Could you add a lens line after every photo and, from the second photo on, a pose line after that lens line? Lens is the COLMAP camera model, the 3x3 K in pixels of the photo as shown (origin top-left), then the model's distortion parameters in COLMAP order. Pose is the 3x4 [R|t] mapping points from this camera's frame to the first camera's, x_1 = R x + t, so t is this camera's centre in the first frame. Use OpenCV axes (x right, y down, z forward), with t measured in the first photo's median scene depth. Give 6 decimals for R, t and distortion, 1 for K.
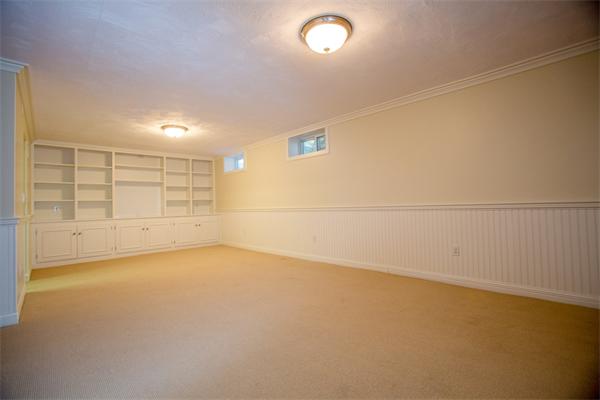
lens RADIAL K [[290.5, 0, 300.0], [0, 290.5, 200.0], [0, 0, 1]] dist [0.001353, 0.000148]
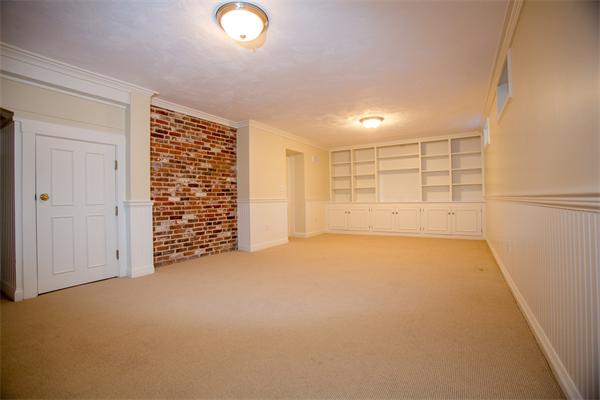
lens RADIAL K [[289.9, 0, 300.1], [0, 289.9, 190.8], [0, 0, 1]] dist [-0.001018, -0.000016]
pose [[0.329636, -0.000605, -0.944108, 0.476000], [0.028899, 0.999538, 0.009450, -0.005216], [0.943666, -0.030398, 0.329501, 0.386966]]
